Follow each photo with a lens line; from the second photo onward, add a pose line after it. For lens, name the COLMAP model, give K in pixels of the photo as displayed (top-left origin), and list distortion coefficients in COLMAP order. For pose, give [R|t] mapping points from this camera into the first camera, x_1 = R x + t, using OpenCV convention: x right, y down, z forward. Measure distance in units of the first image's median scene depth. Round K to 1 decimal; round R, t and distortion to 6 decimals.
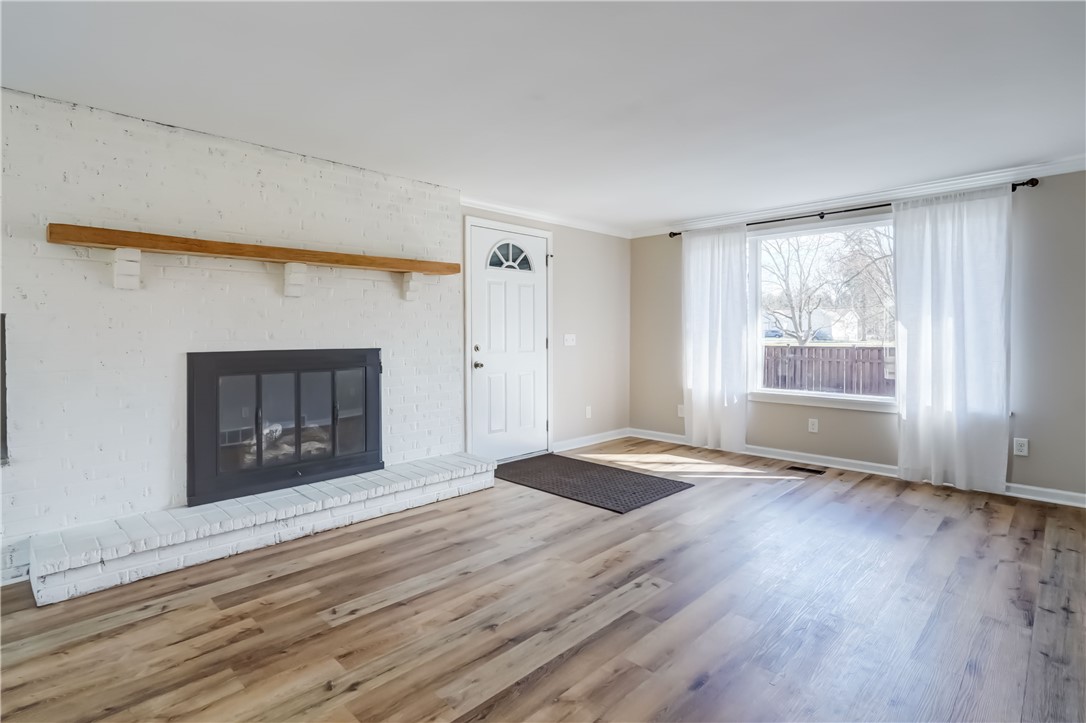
lens RADIAL K [[542.8, 0, 543.9], [0, 542.8, 339.8], [0, 0, 1]] dist [-0.011387, 0.002064]
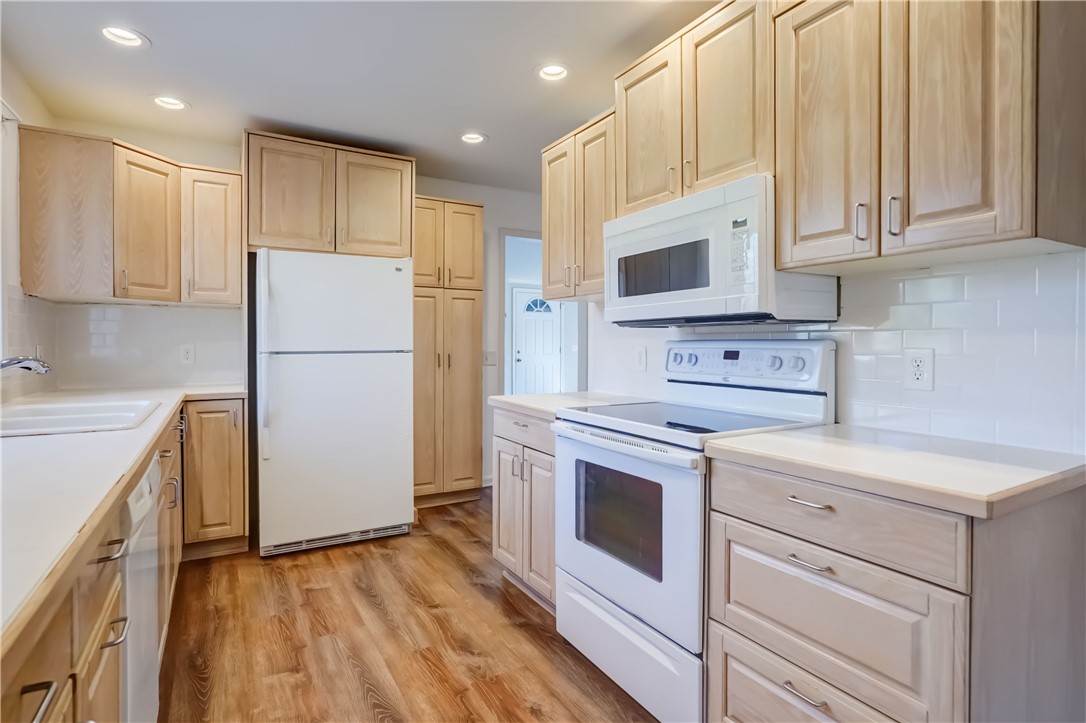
lens RADIAL K [[542.8, 0, 543.9], [0, 542.8, 339.8], [0, 0, 1]] dist [-0.011387, 0.002064]
pose [[0.965187, 0.004147, -0.261529, 0.755811], [-0.008906, 0.999816, -0.017013, 0.005769], [0.261410, 0.018750, 0.965046, -1.423618]]
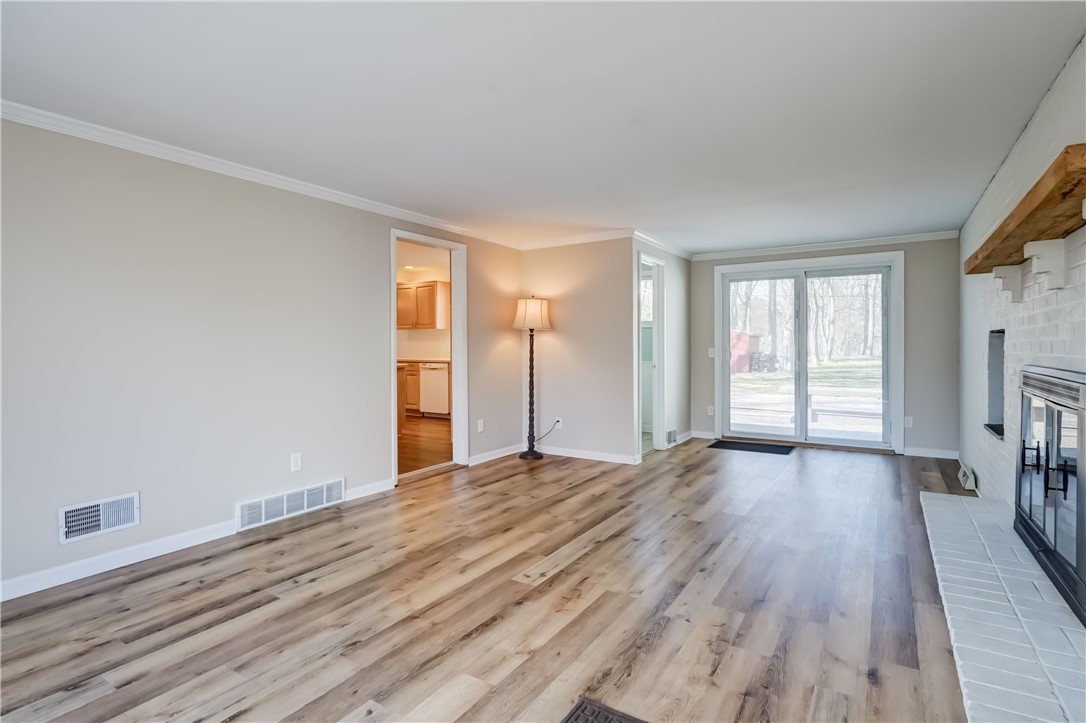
lens RADIAL K [[542.8, 0, 543.9], [0, 542.8, 339.8], [0, 0, 1]] dist [-0.011387, 0.002064]
pose [[-0.978512, 0.004448, -0.206140, 0.324078], [0.003512, 0.999982, 0.004904, -0.024377], [0.206158, 0.004075, -0.978510, 1.694595]]
